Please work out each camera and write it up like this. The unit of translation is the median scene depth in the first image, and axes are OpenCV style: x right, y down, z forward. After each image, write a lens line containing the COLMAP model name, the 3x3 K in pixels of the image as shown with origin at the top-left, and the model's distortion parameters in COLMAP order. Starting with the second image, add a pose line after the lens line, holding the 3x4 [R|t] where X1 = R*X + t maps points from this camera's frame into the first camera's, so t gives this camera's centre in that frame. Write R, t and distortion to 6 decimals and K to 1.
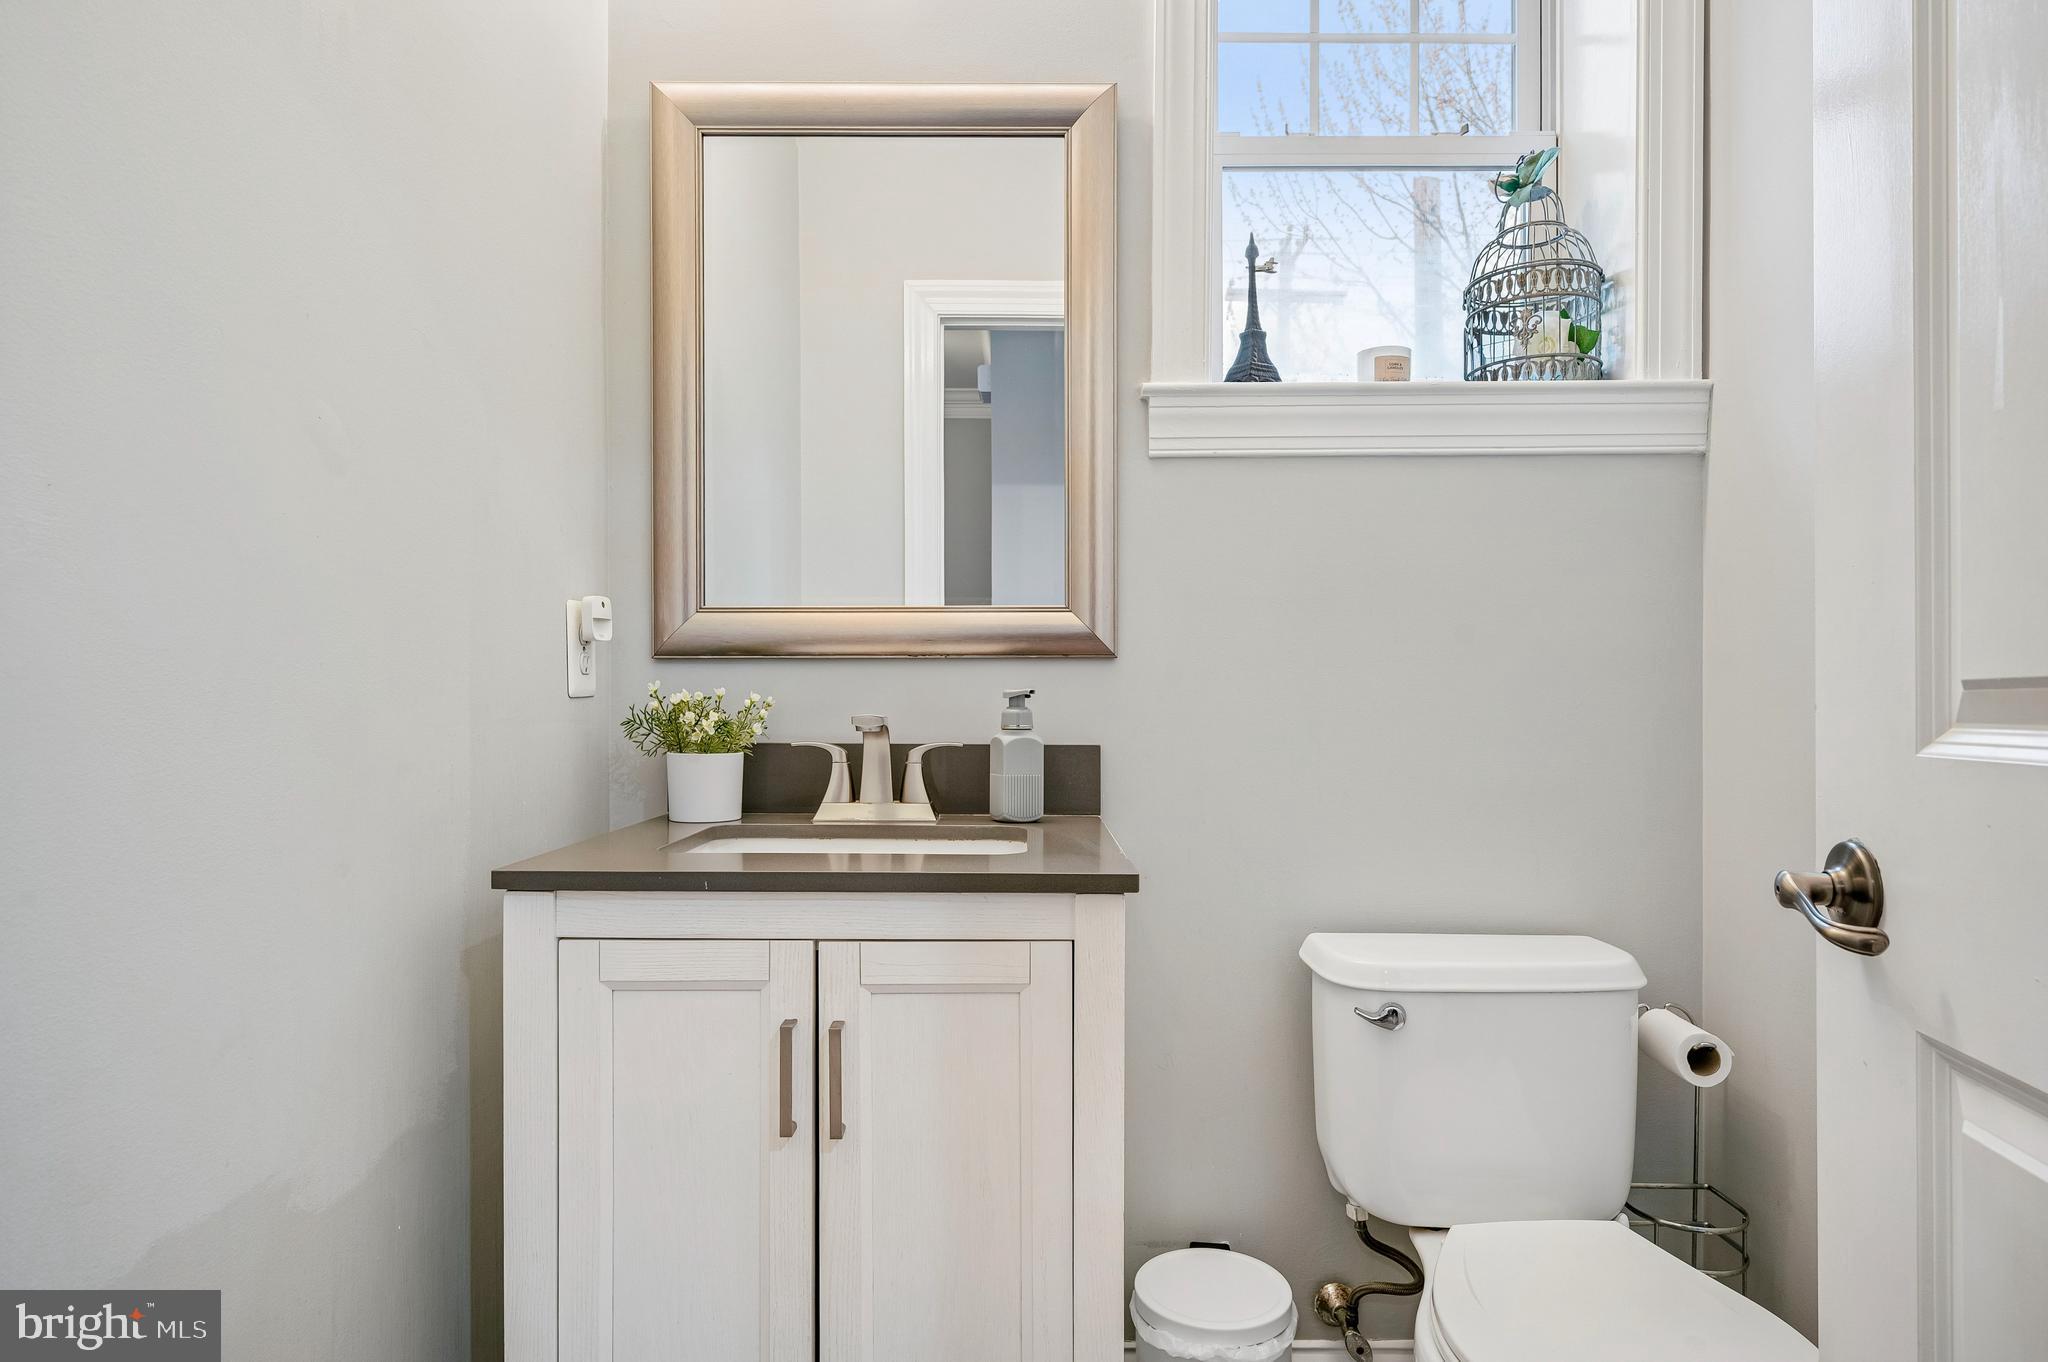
lens RADIAL K [[1146.3, 0, 1030.3], [0, 1146.3, 689.2], [0, 0, 1]] dist [0.001503, 0.000757]
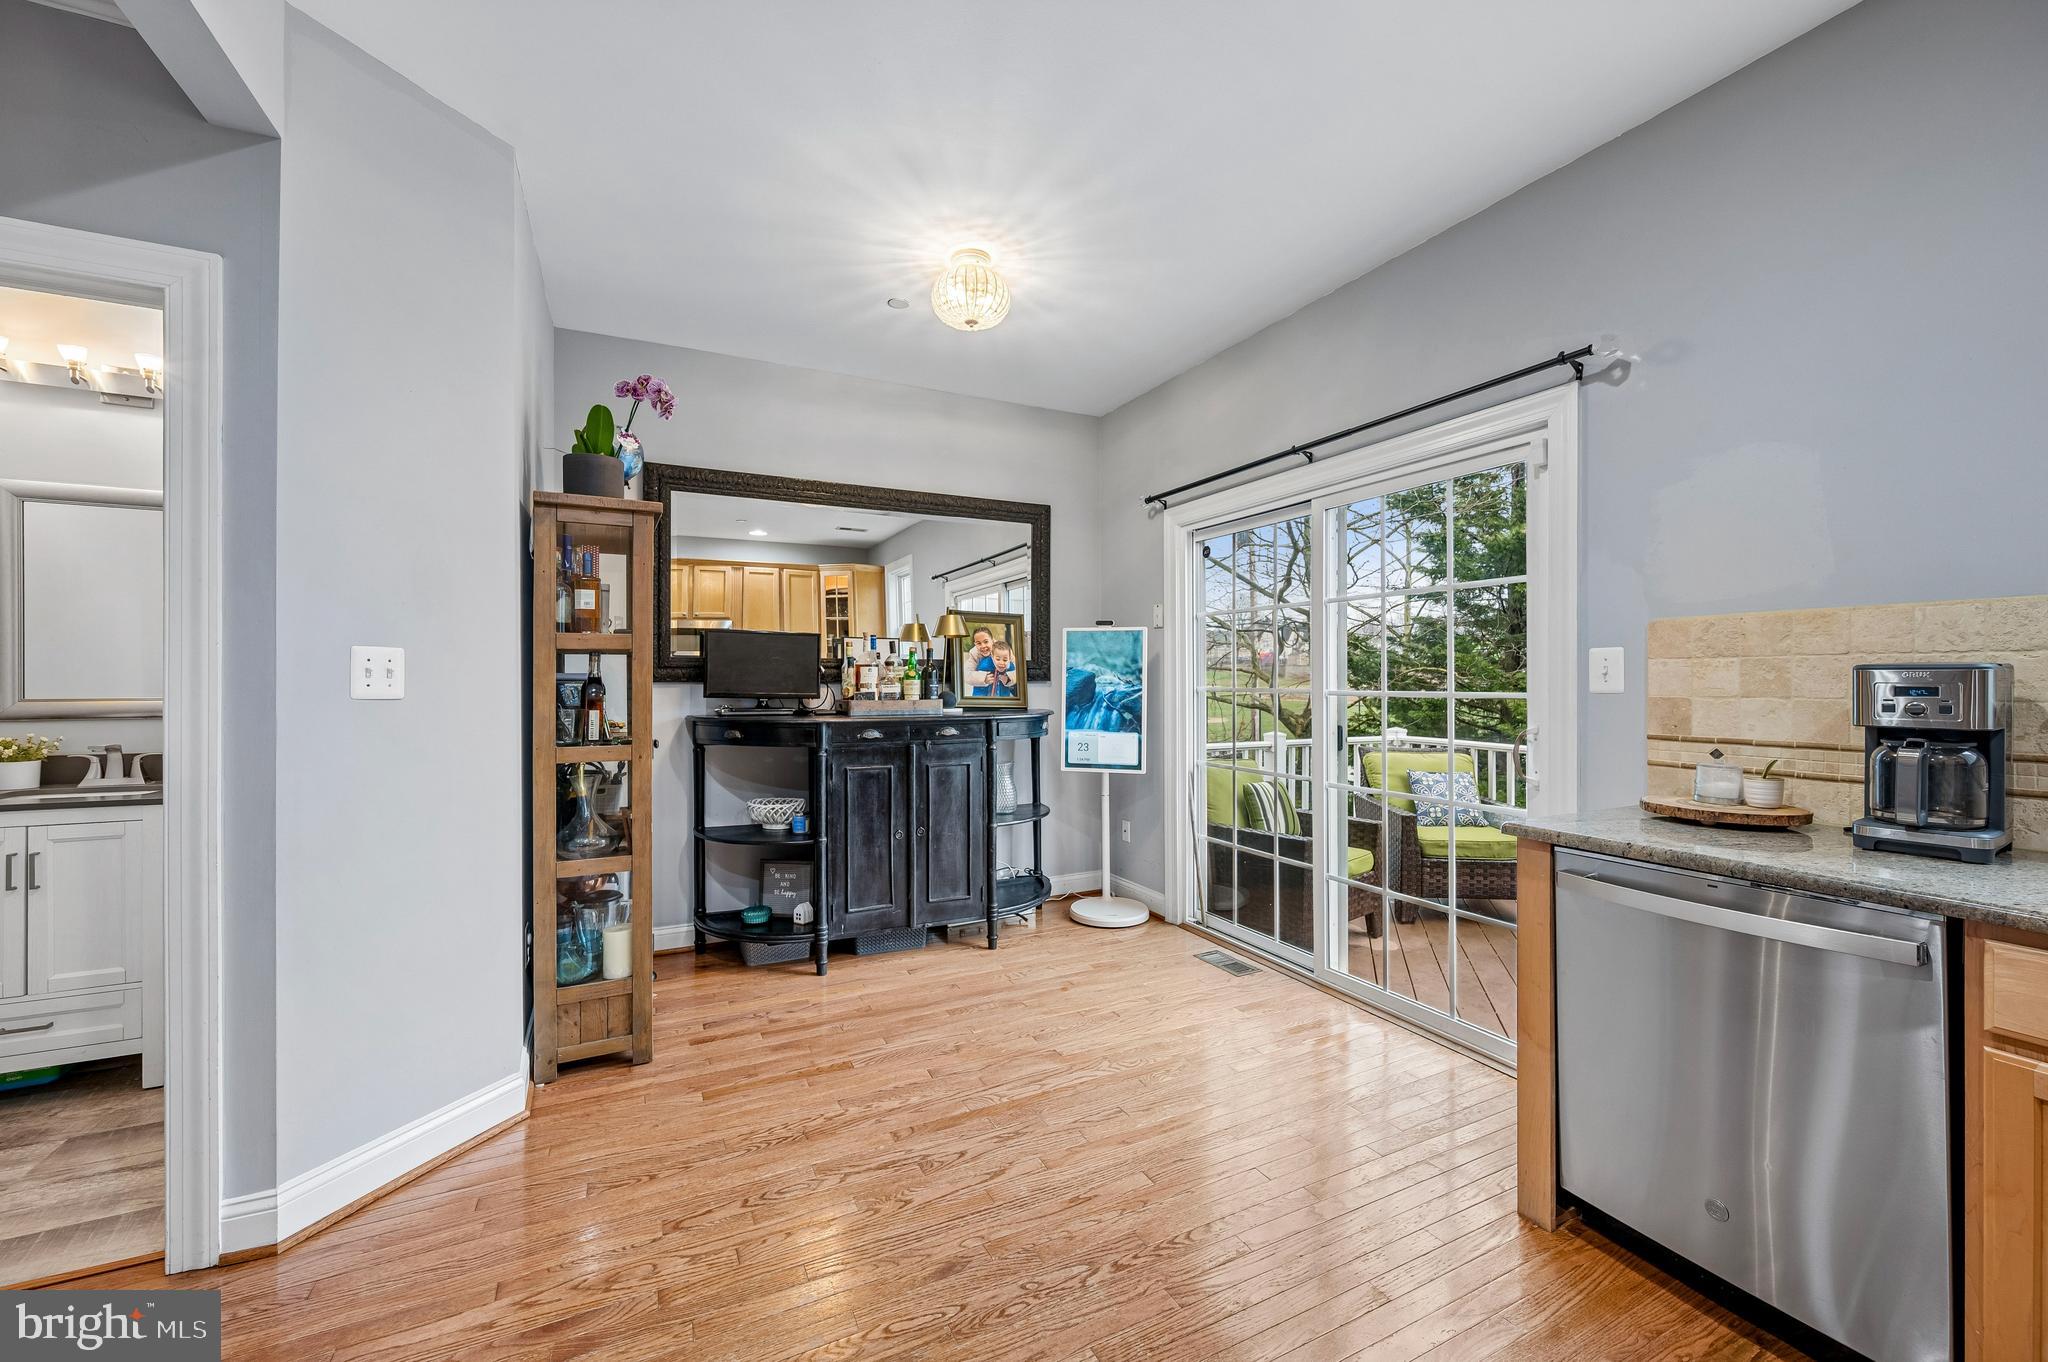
lens RADIAL K [[804.7, 0, 1033.9], [0, 804.7, 677.8], [0, 0, 1]] dist [-0.003901, 0.000045]
pose [[0.898294, 0.001309, 0.439393, 0.907626], [-0.003521, 0.999985, 0.004218, -0.135384], [-0.439381, -0.005336, 0.898285, -1.468093]]
